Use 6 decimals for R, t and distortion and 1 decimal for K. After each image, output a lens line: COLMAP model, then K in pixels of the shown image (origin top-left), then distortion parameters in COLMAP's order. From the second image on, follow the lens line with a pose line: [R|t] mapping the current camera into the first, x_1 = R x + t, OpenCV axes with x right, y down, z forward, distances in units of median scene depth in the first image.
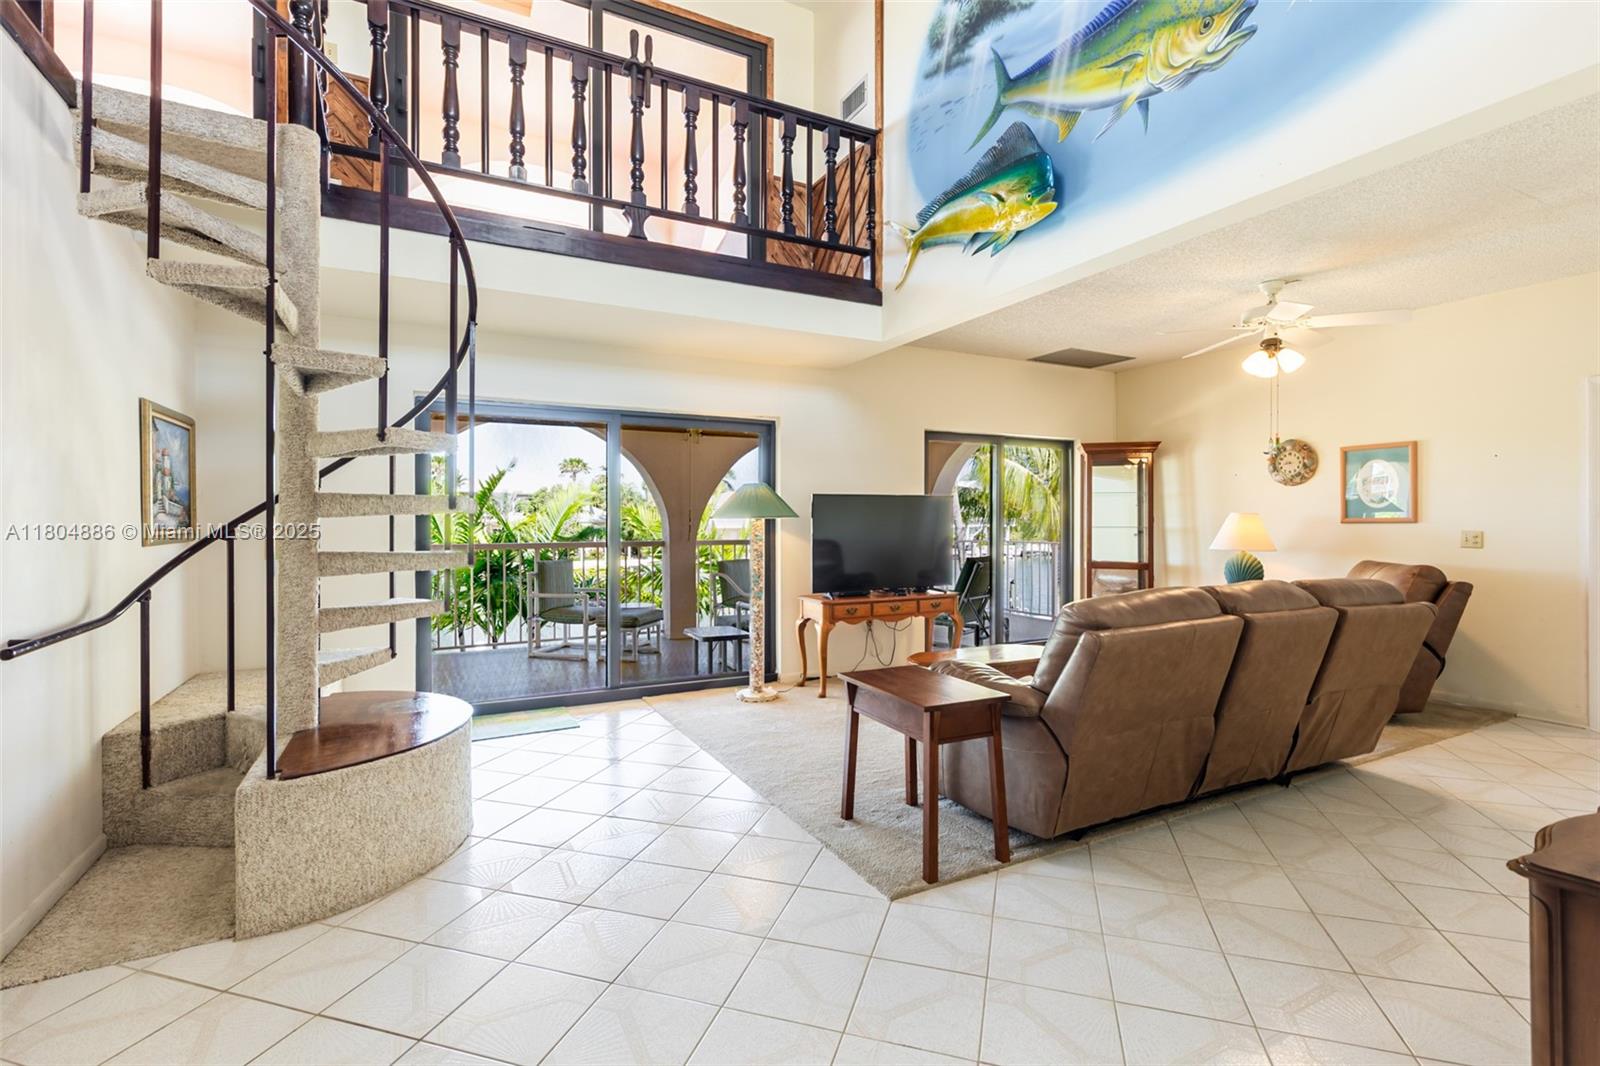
lens RADIAL K [[715.1, 0, 792.8], [0, 715.1, 524.6], [0, 0, 1]] dist [0.003948, -0.000501]
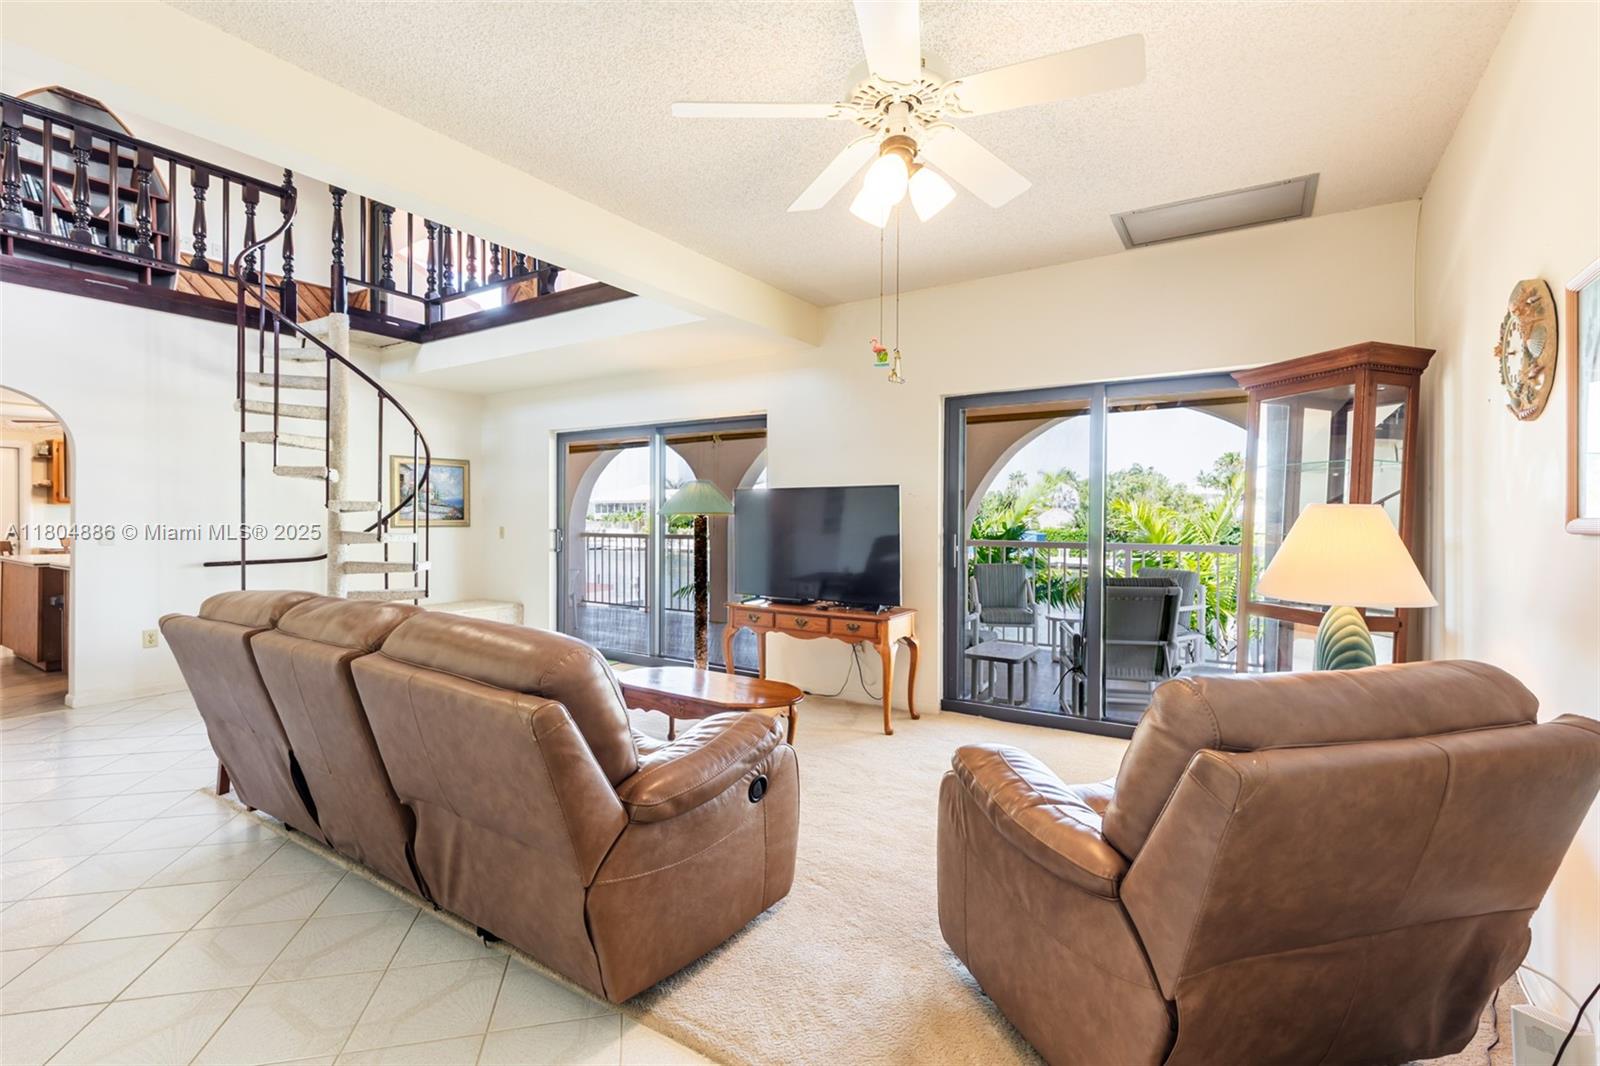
lens RADIAL K [[715.1, 0, 832.5], [0, 715.1, 523.1], [0, 0, 1]] dist [0.003948, -0.000501]
pose [[0.520414, 0.006079, -0.853892, 1.408383], [-0.001694, 0.999980, 0.006087, -0.008813], [0.853912, -0.001721, 0.520414, 0.946476]]
